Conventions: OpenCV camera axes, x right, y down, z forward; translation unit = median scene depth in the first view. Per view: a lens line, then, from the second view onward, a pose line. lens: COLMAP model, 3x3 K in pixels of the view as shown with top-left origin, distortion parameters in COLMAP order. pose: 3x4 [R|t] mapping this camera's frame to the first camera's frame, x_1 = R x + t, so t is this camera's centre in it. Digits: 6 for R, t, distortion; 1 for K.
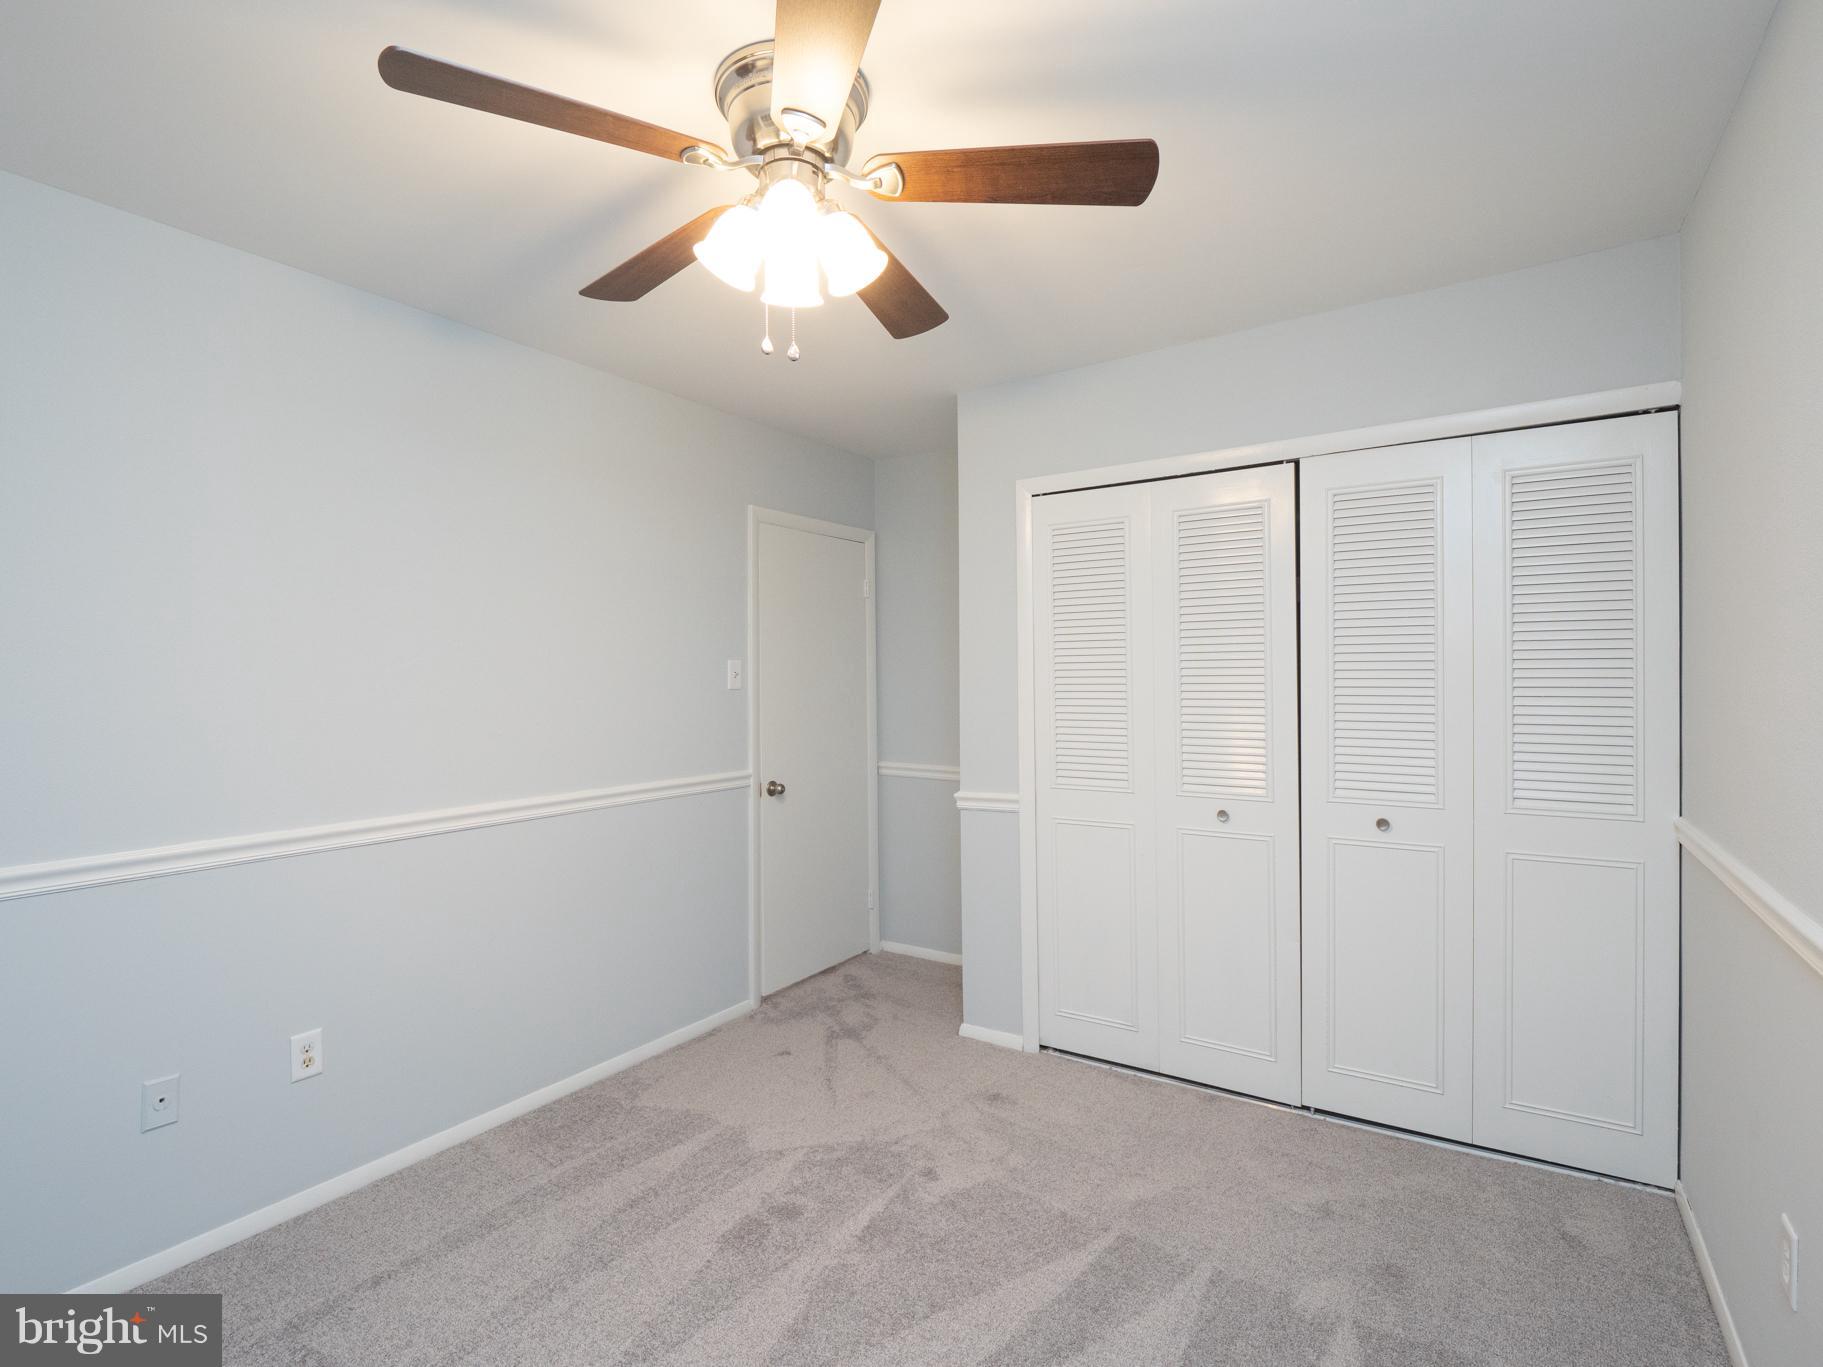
lens RADIAL K [[889.5, 0, 911.5], [0, 889.5, 683.5], [0, 0, 1]] dist [-0.017069, 0.000048]
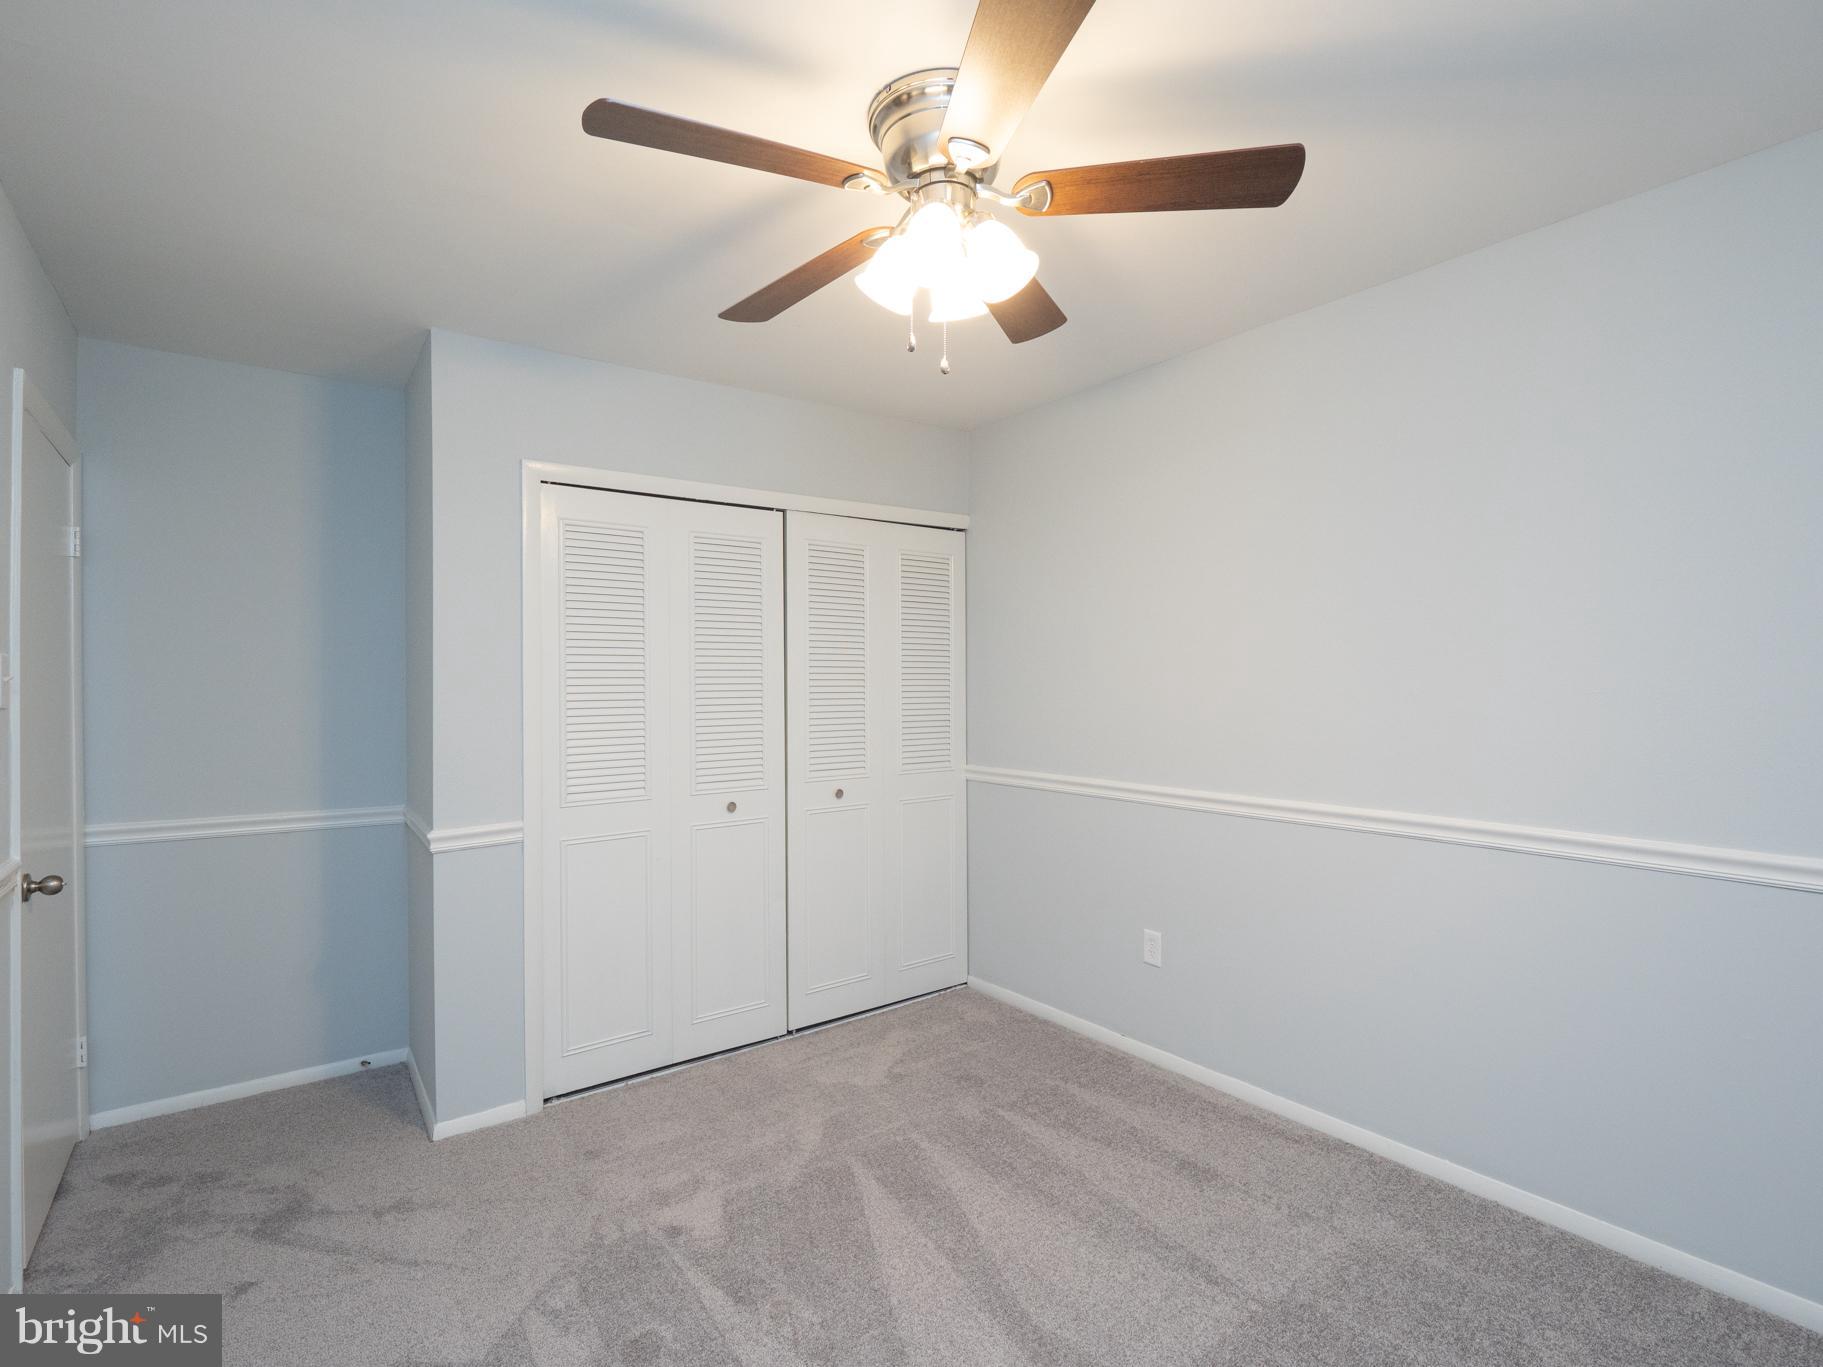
lens RADIAL K [[889.5, 0, 911.5], [0, 889.5, 683.5], [0, 0, 1]] dist [-0.017069, 0.000048]
pose [[0.338047, 0.004662, 0.941118, -0.632257], [0.013185, 0.999866, -0.009689, 0.004444], [-0.941037, 0.015684, 0.337940, 0.386775]]
